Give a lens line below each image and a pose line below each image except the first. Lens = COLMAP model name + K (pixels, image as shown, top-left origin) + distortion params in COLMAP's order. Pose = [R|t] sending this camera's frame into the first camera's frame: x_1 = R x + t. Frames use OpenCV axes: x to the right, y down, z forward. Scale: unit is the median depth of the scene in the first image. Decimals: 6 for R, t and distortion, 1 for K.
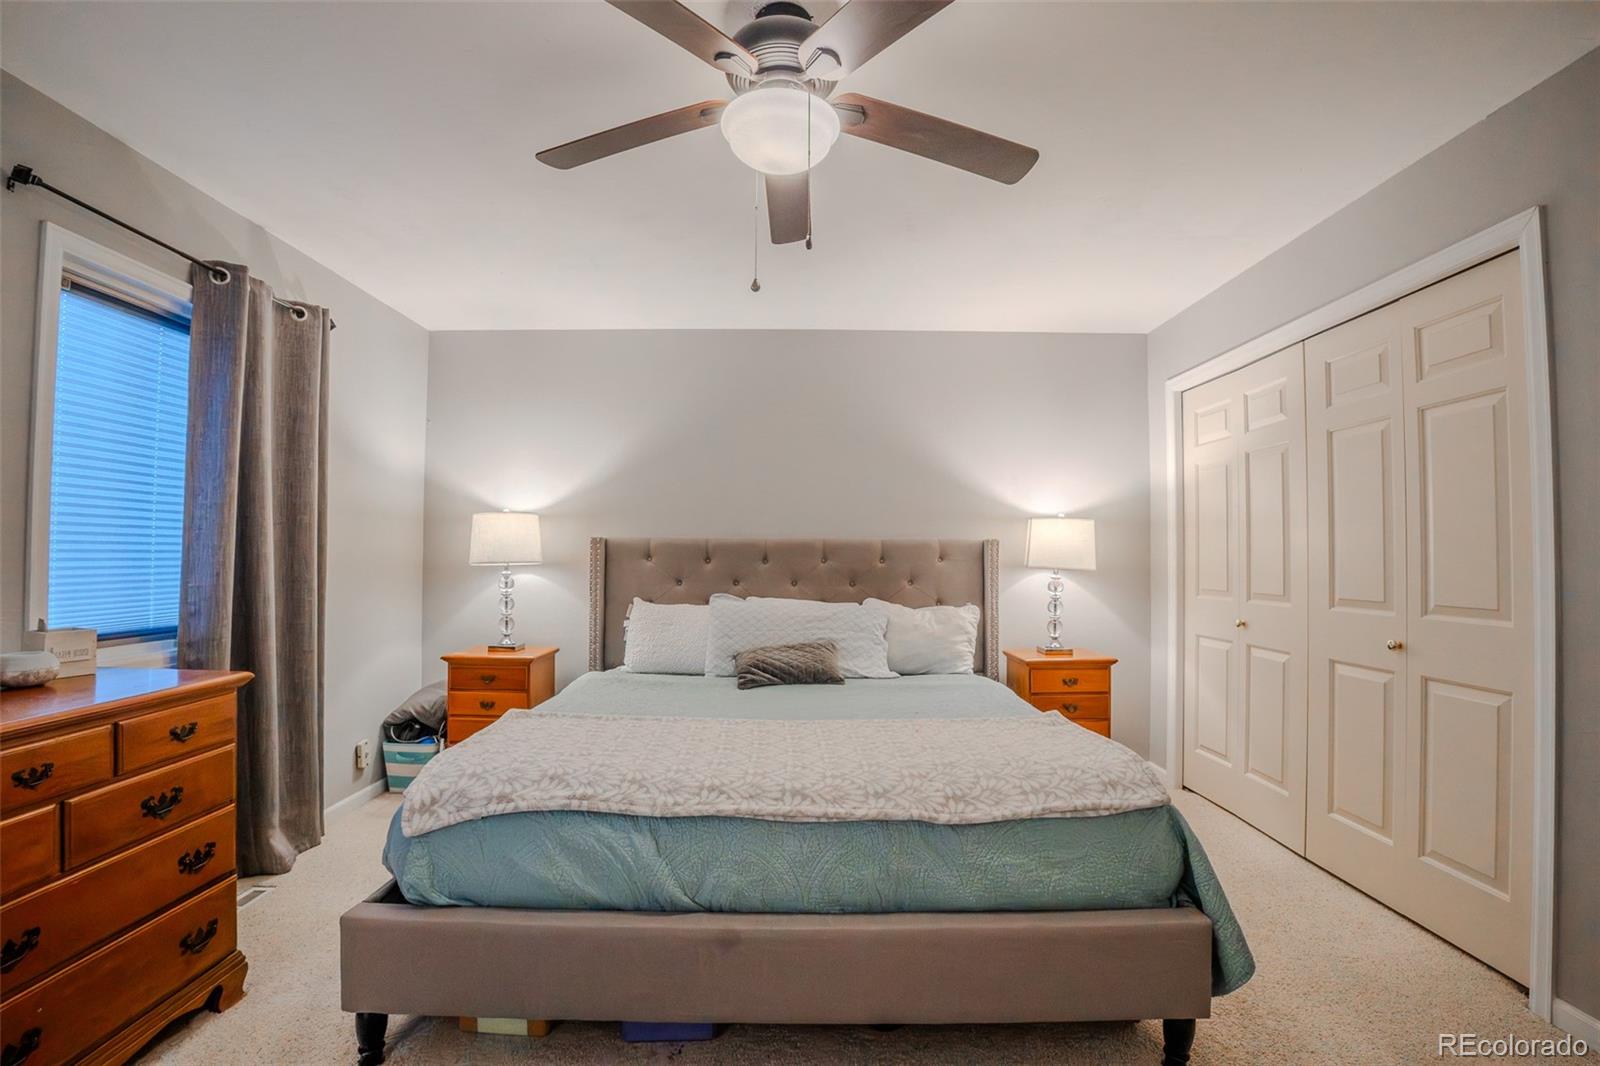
lens RADIAL K [[714.0, 0, 800.2], [0, 714.0, 540.9], [0, 0, 1]] dist [-0.066804, 0.012908]
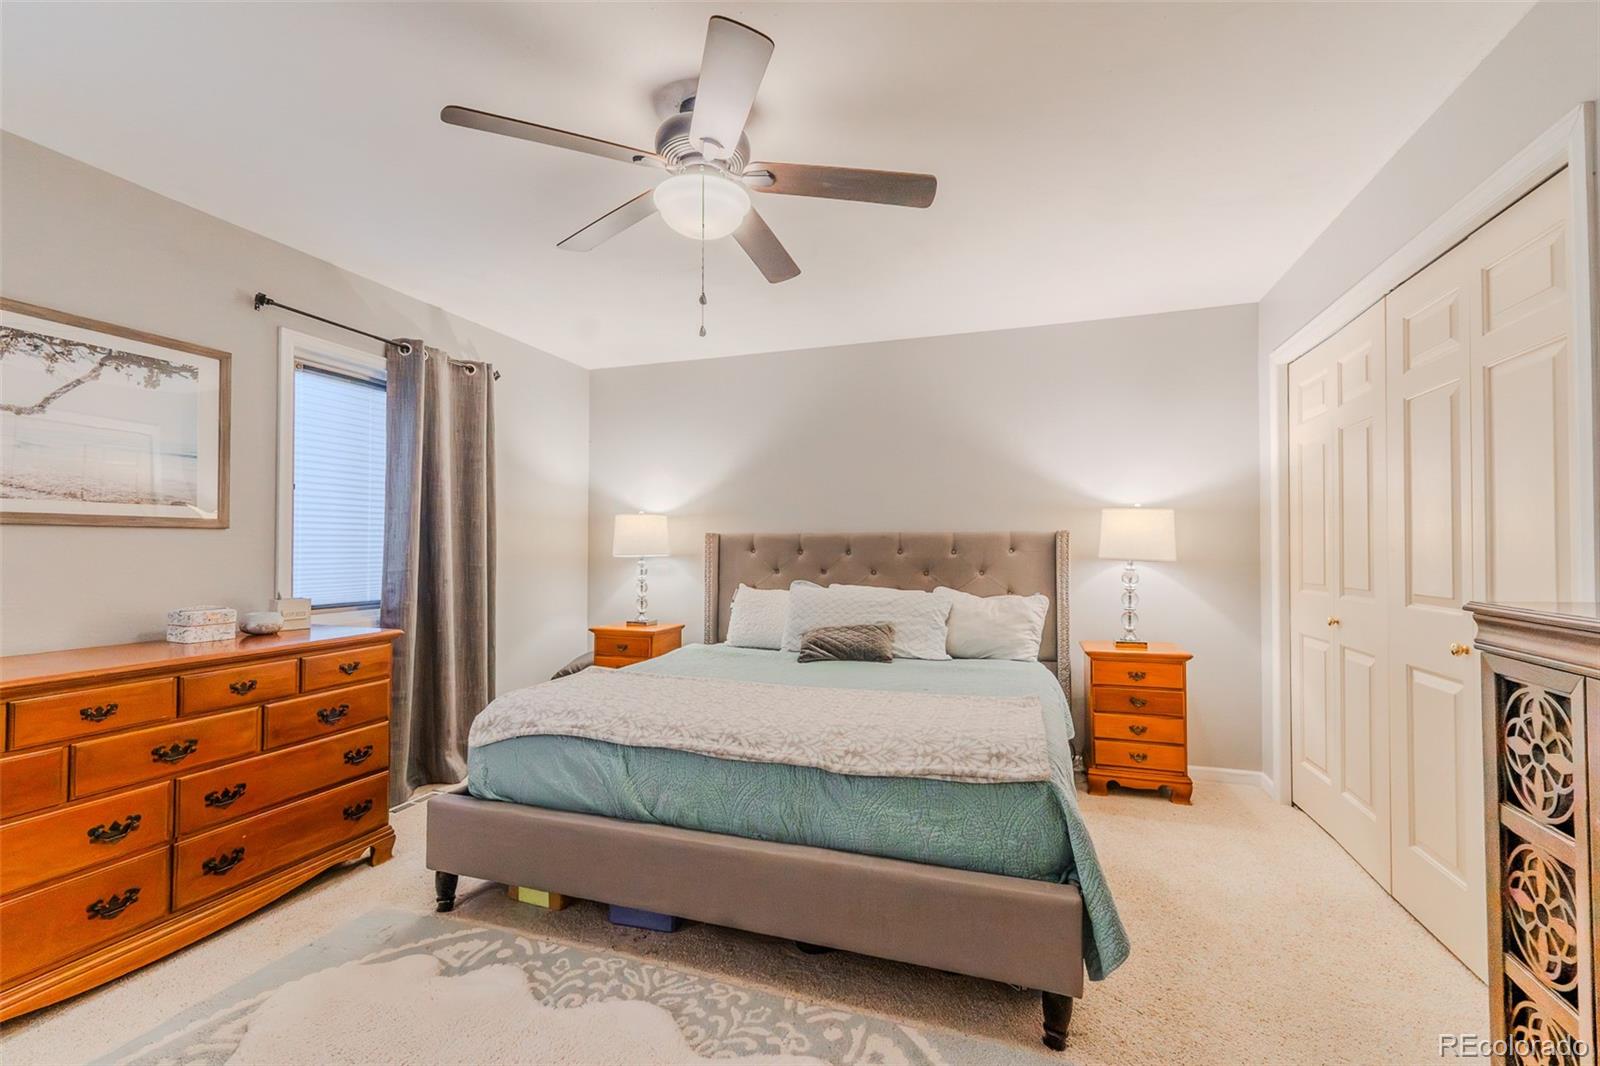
lens RADIAL K [[684.8, 0, 799.3], [0, 684.8, 537.6], [0, 0, 1]] dist [0.008678, -0.001803]
pose [[0.945647, -0.009892, -0.325044, 0.371972], [0.011124, 0.999936, 0.001932, 0.003354], [0.325005, -0.005443, 0.945697, -0.074101]]
